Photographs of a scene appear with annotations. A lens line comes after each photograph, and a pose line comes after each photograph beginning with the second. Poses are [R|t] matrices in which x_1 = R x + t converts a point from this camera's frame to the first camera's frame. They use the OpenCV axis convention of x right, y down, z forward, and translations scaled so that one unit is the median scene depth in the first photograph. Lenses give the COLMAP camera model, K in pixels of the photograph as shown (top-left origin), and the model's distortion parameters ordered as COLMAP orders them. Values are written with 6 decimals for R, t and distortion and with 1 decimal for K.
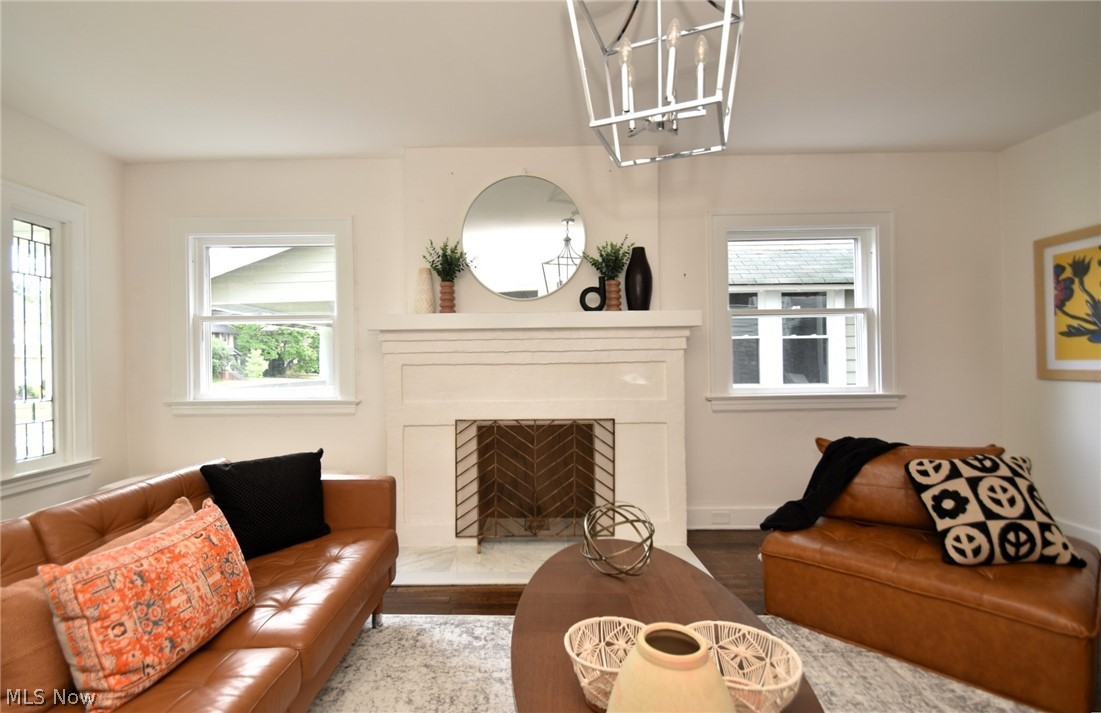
lens RADIAL K [[516.7, 0, 544.8], [0, 516.7, 361.8], [0, 0, 1]] dist [-0.001912, -0.000801]
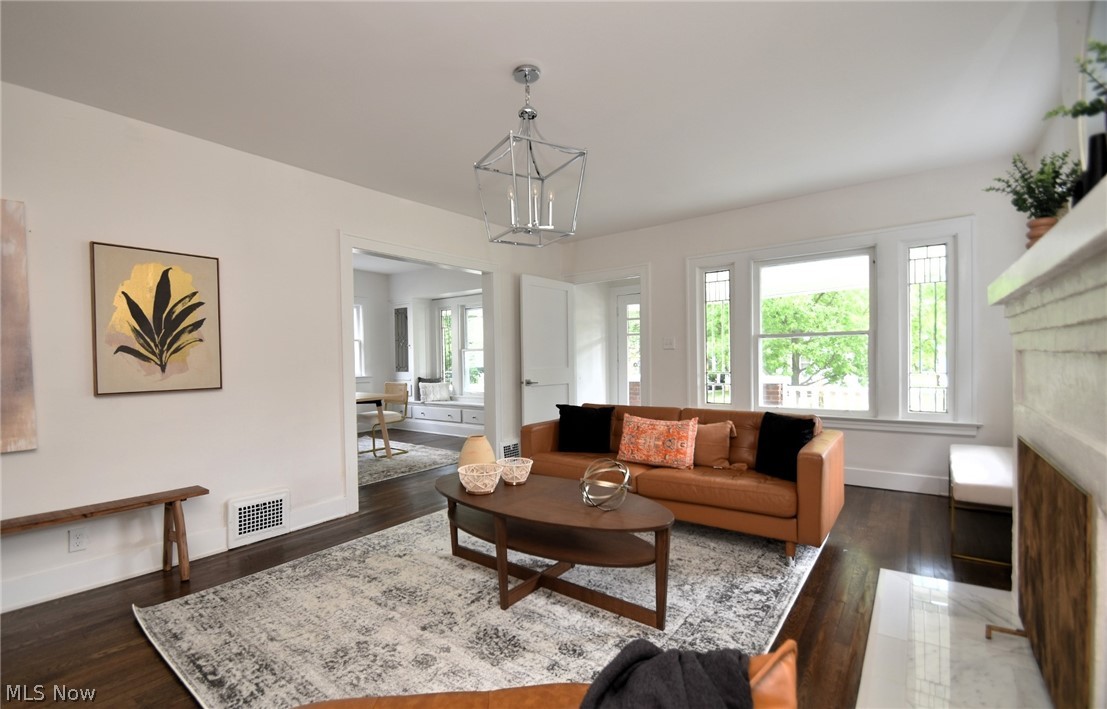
lens RADIAL K [[492.3, 0, 552.6], [0, 492.3, 378.1], [0, 0, 1]] dist [0.001058, 0.000106]
pose [[-0.586140, 0.058014, -0.808130, 0.663234], [0.022666, 0.998217, 0.055220, -0.006703], [0.809892, 0.014050, -0.586410, 0.874986]]
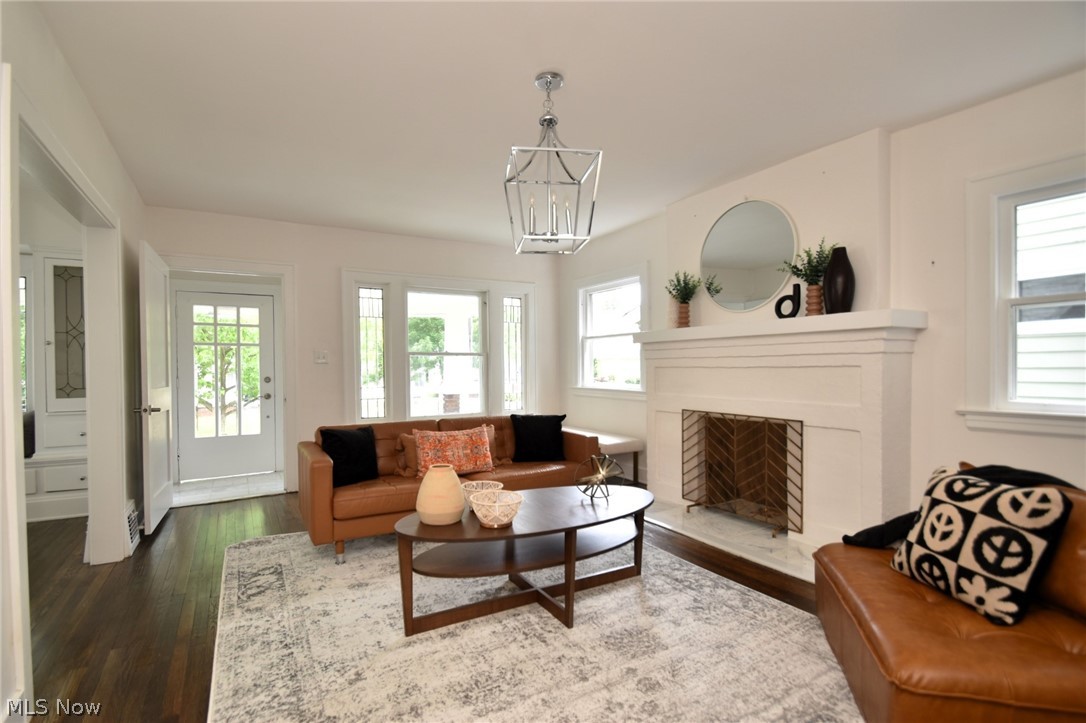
lens RADIAL K [[487.8, 0, 512.6], [0, 487.8, 383.9], [0, 0, 1]] dist [0.003312, 0.000087]
pose [[0.498561, 0.039149, -0.865970, 0.687779], [-0.000635, 0.998996, 0.044797, -0.007703], [0.866854, -0.021784, 0.498085, 0.007160]]
